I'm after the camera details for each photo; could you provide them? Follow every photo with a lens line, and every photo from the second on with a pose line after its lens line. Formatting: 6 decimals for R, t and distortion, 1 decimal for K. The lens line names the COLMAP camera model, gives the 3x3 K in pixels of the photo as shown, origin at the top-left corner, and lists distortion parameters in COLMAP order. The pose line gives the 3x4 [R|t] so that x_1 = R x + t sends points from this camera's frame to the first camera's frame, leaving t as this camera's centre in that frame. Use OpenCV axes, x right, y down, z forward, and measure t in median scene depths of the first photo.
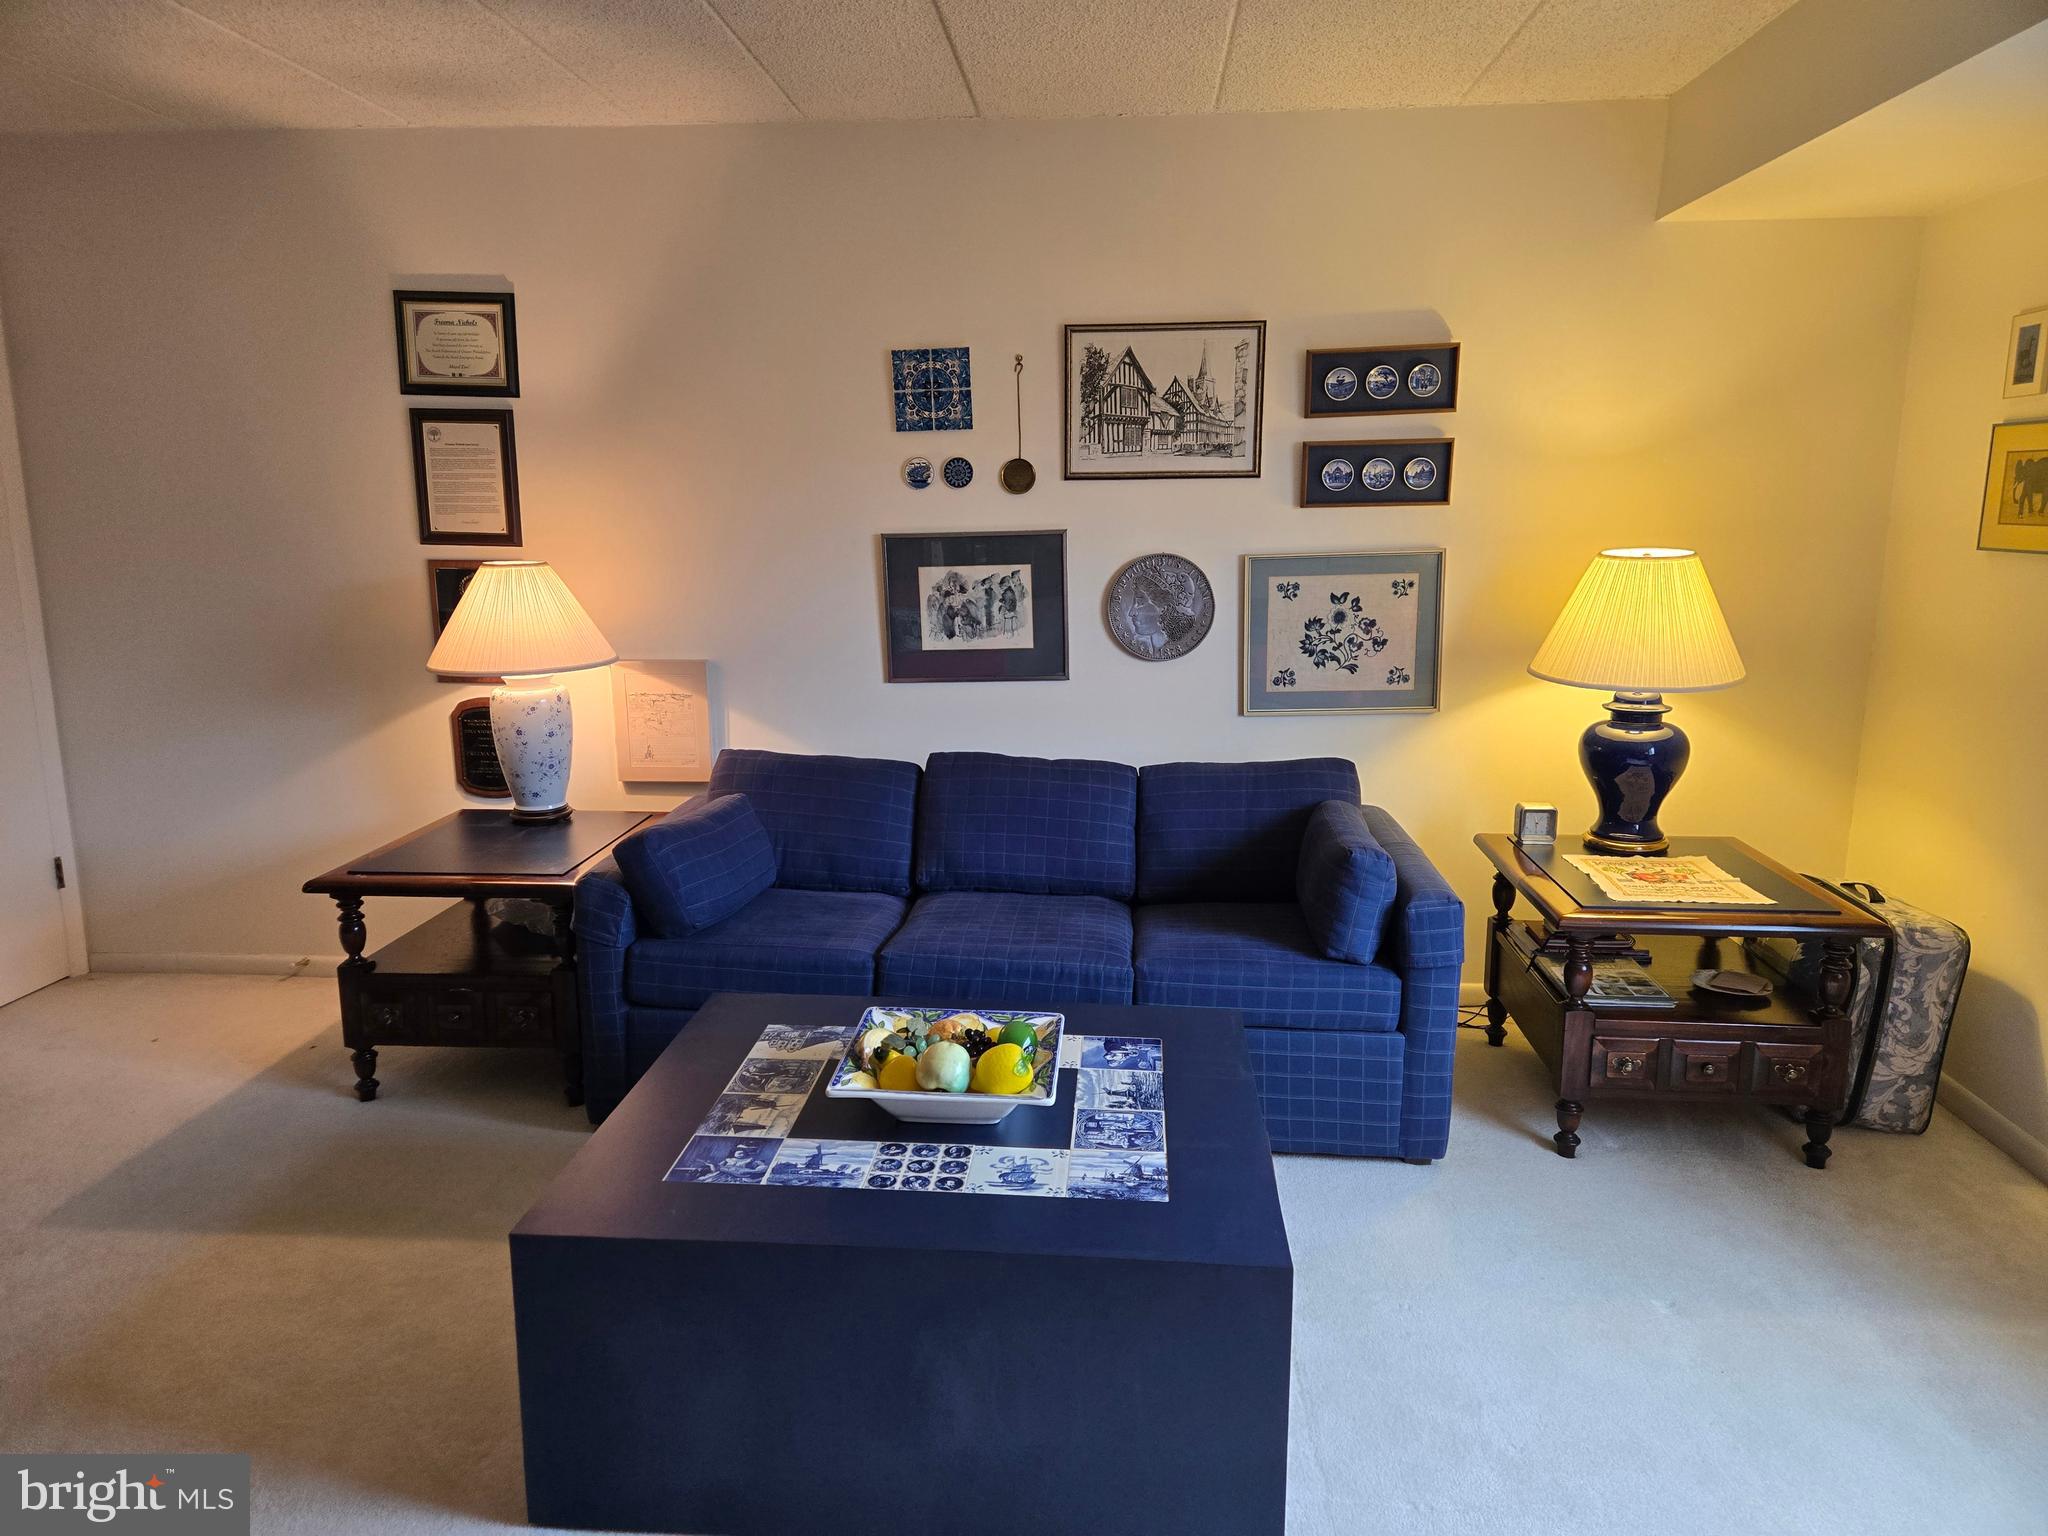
lens RADIAL K [[1364.6, 0, 1024.0], [0, 1364.6, 768.0], [0, 0, 1]] dist [0.097745, -0.084567]
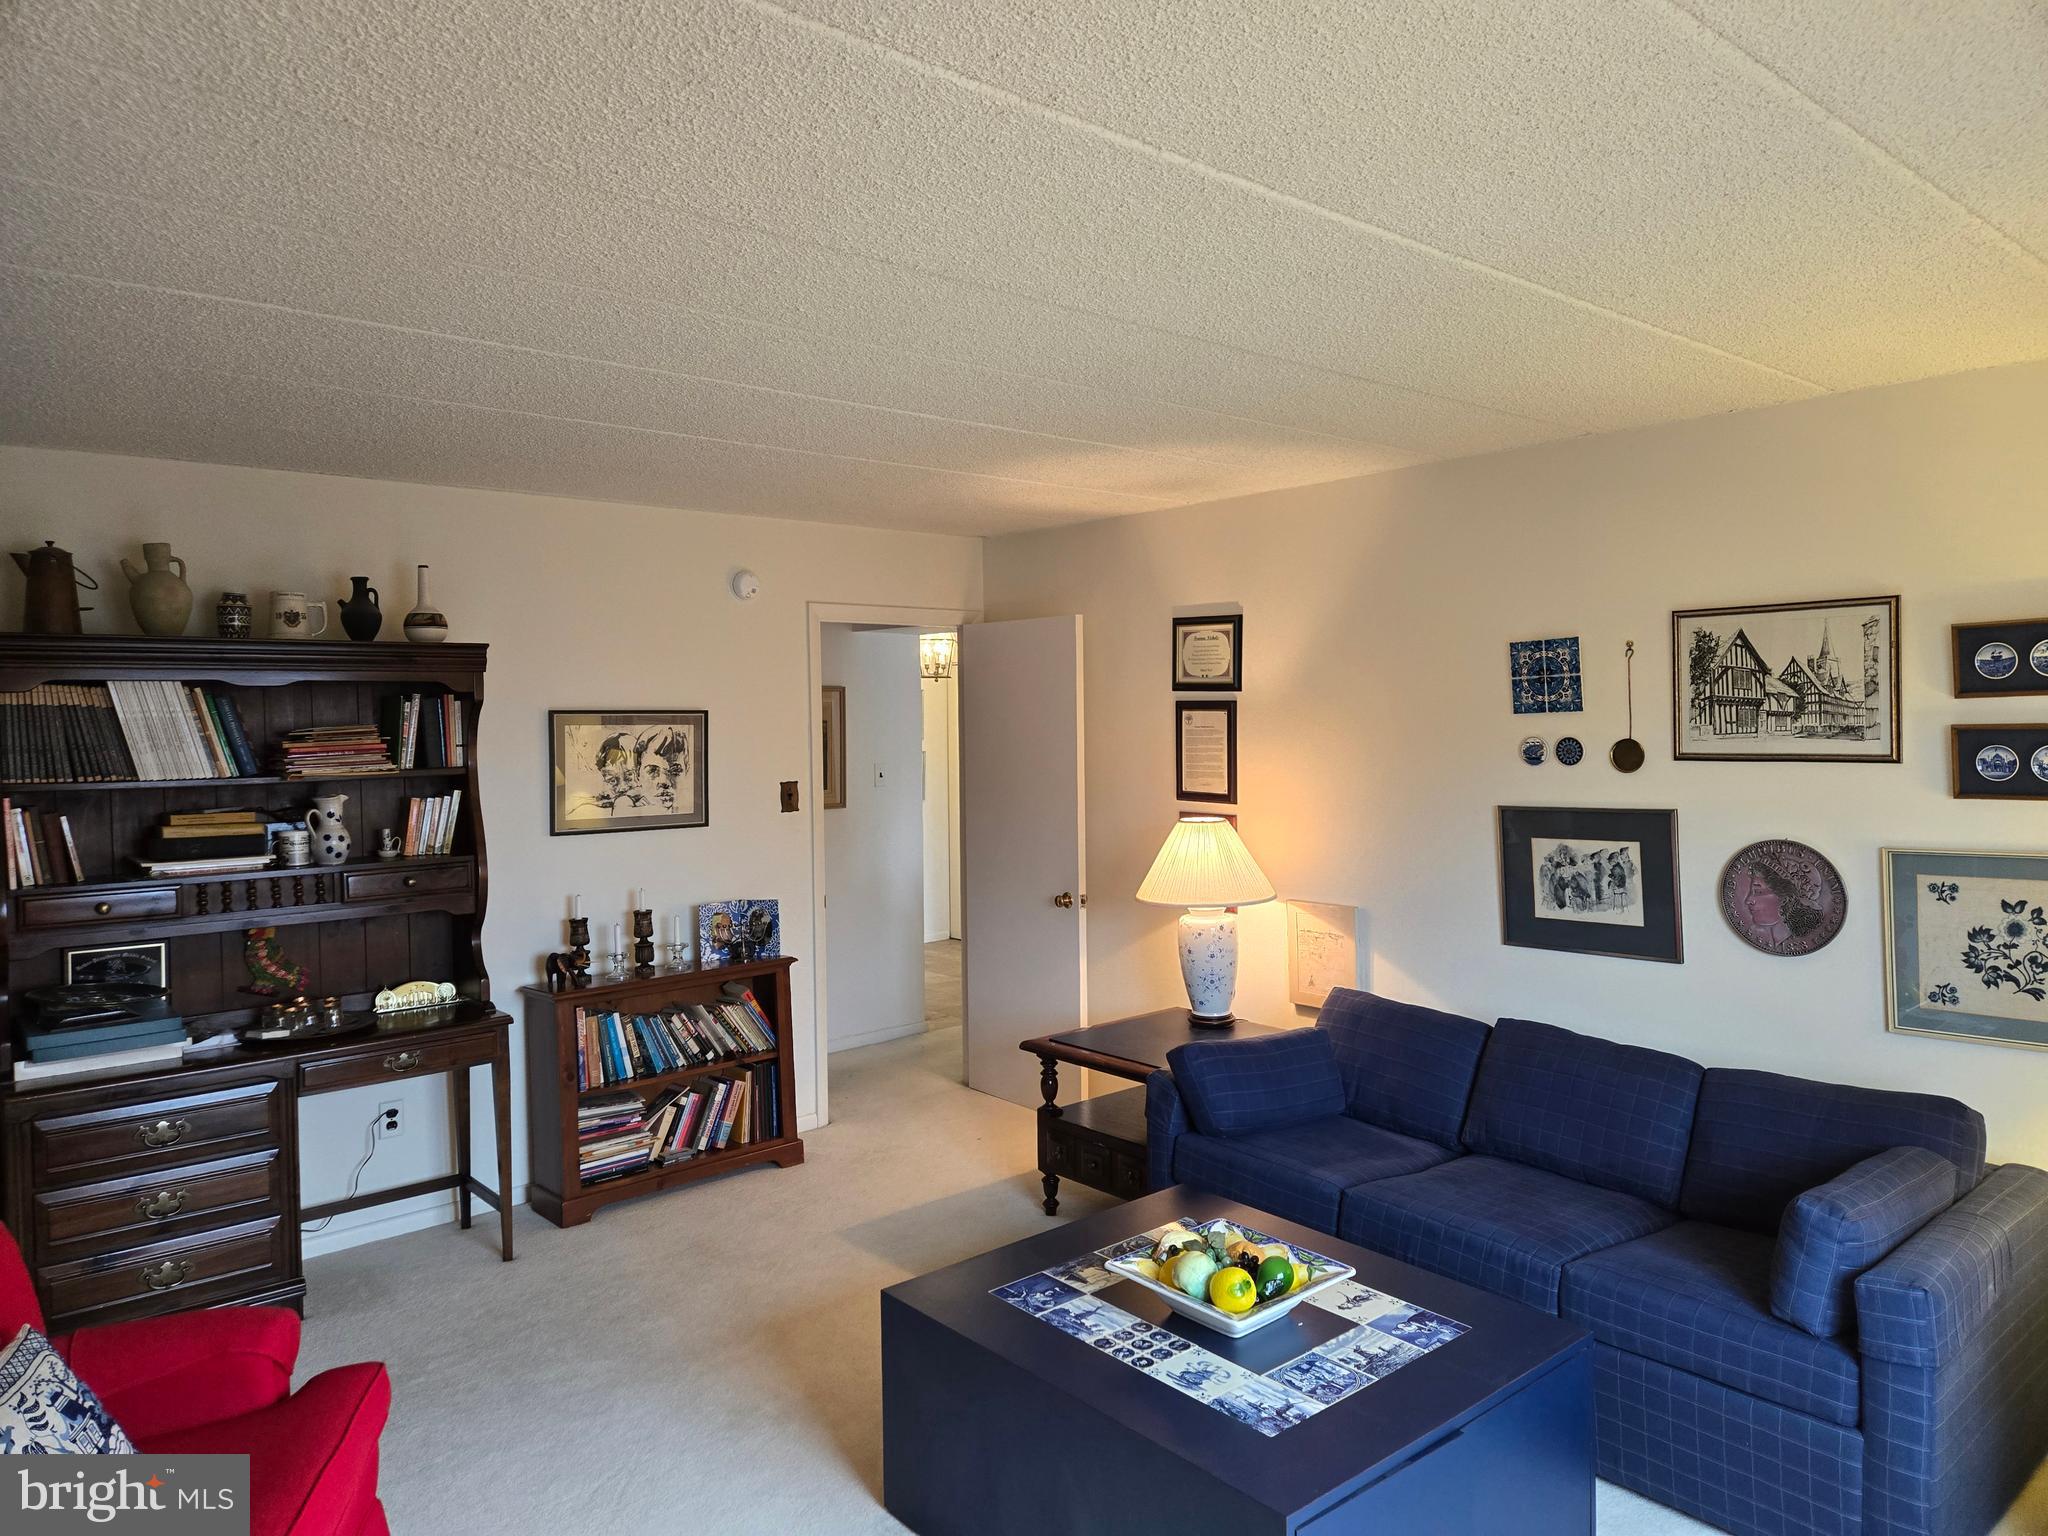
lens RADIAL K [[1372.2, 0, 1036.8], [0, 1372.2, 747.8], [0, 0, 1]] dist [0.095561, -0.085721]
pose [[0.713199, 0.010966, -0.700876, 0.410149], [-0.124610, 0.985935, -0.111374, -0.050614], [0.689797, 0.166768, 0.704534, -0.024636]]
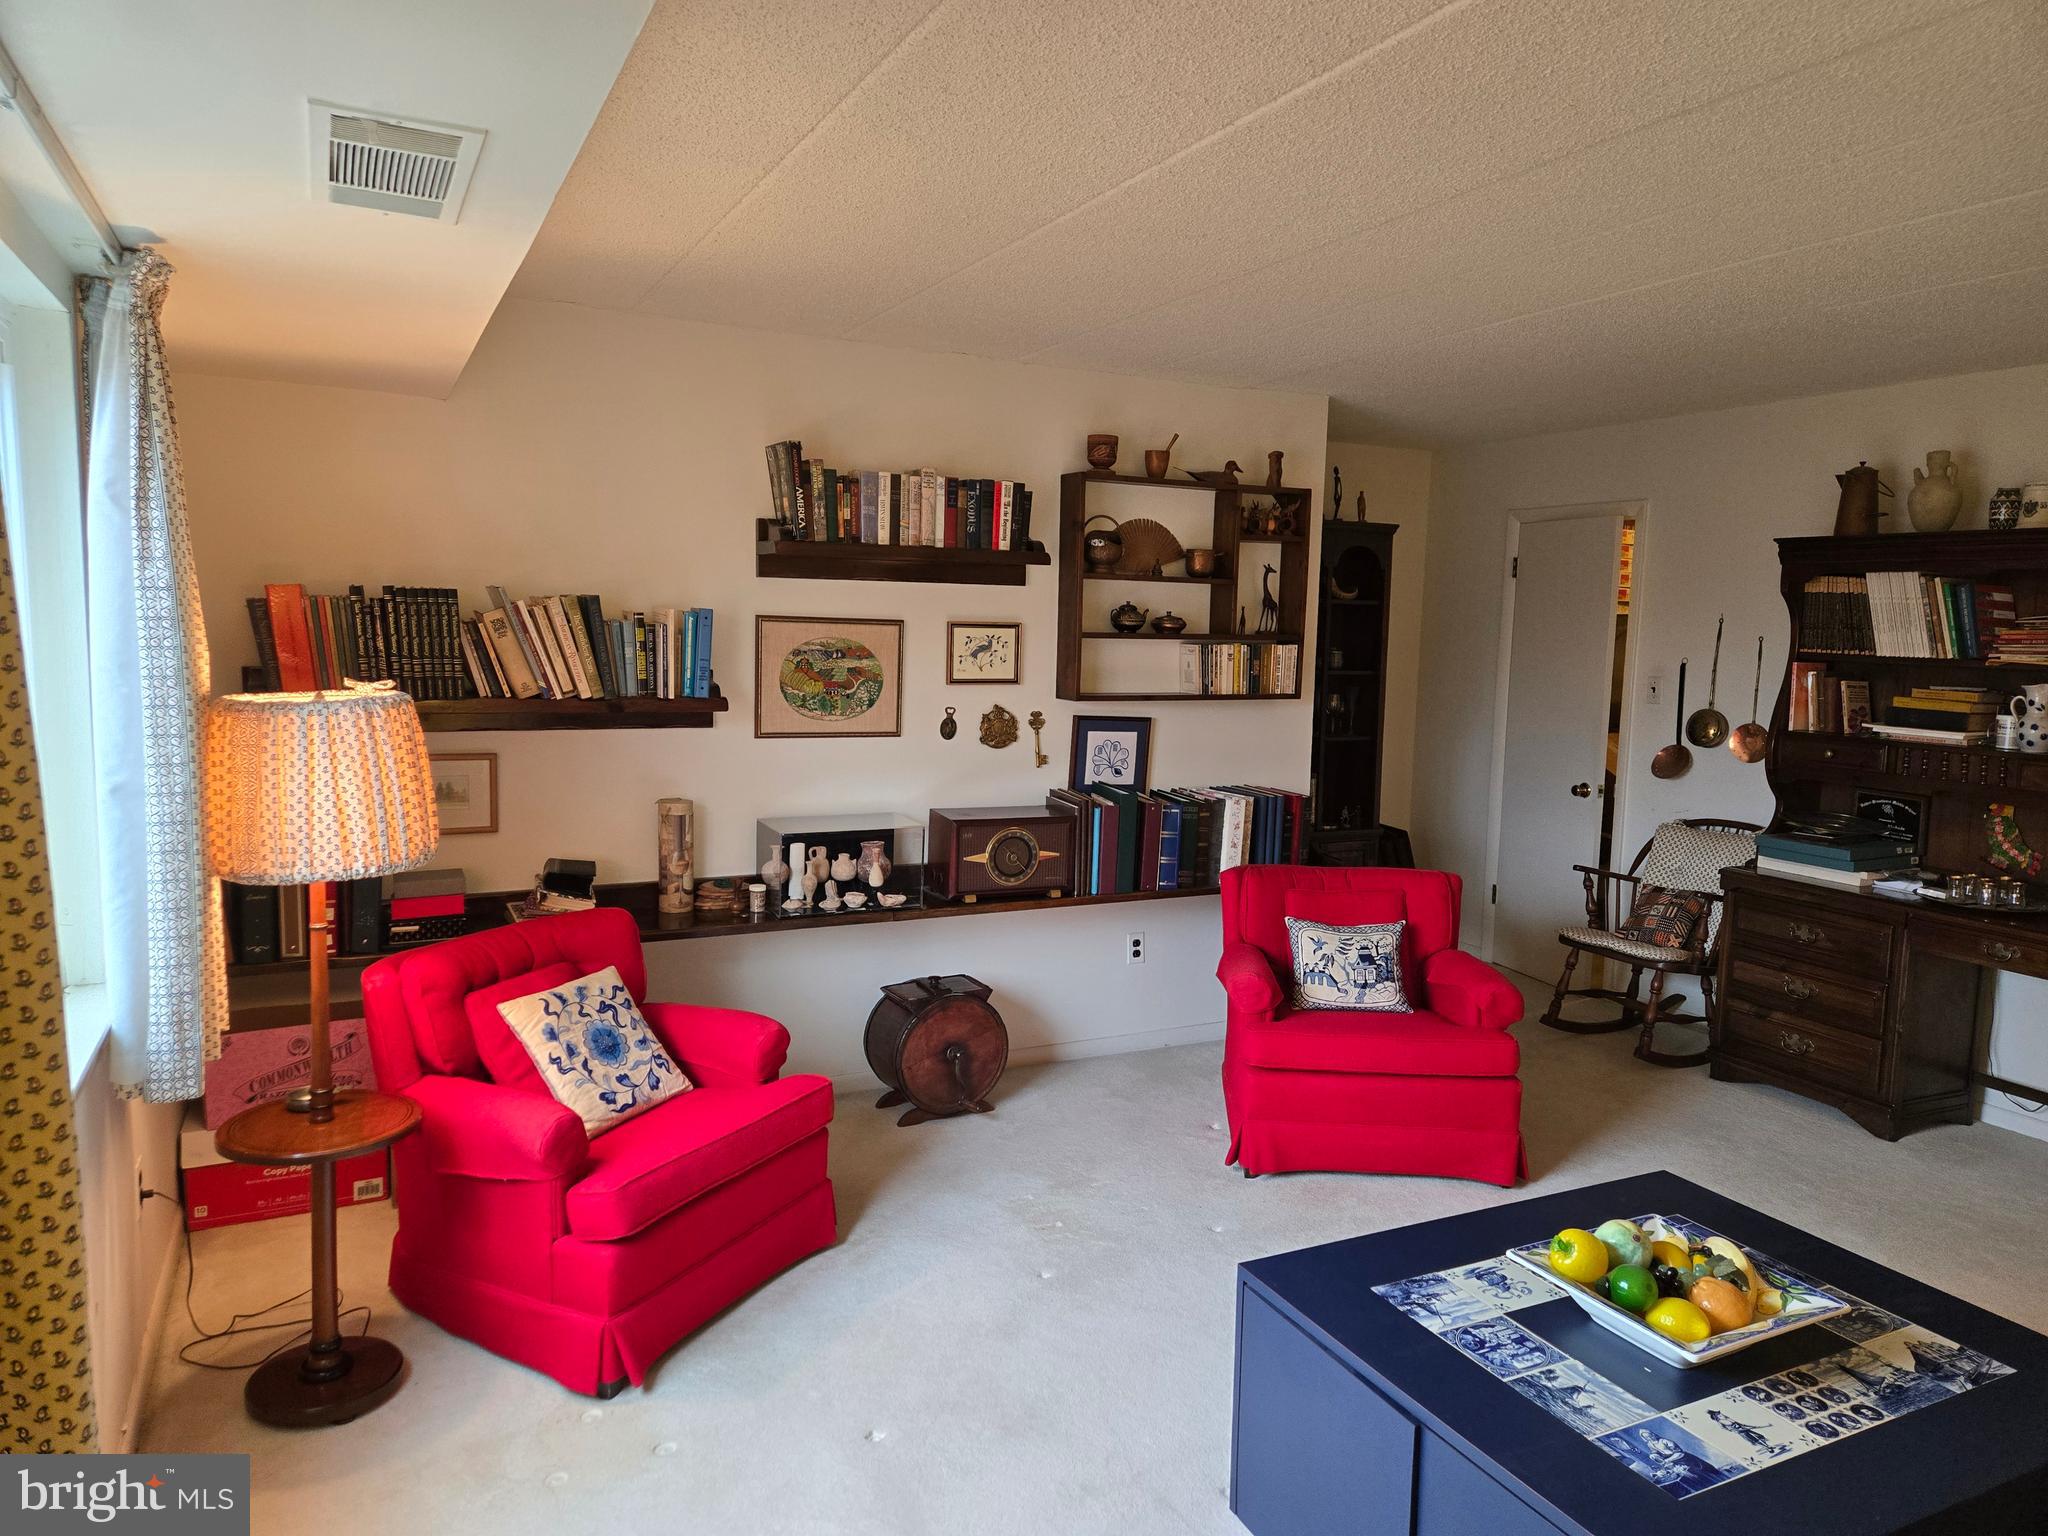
lens RADIAL K [[1364.6, 0, 1024.0], [0, 1364.6, 768.0], [0, 0, 1]] dist [0.097745, -0.084567]
pose [[-0.860332, 0.037909, -0.508323, 0.501284], [-0.123213, 0.952193, 0.279548, -0.214022], [0.494619, 0.303136, -0.814531, 0.894195]]
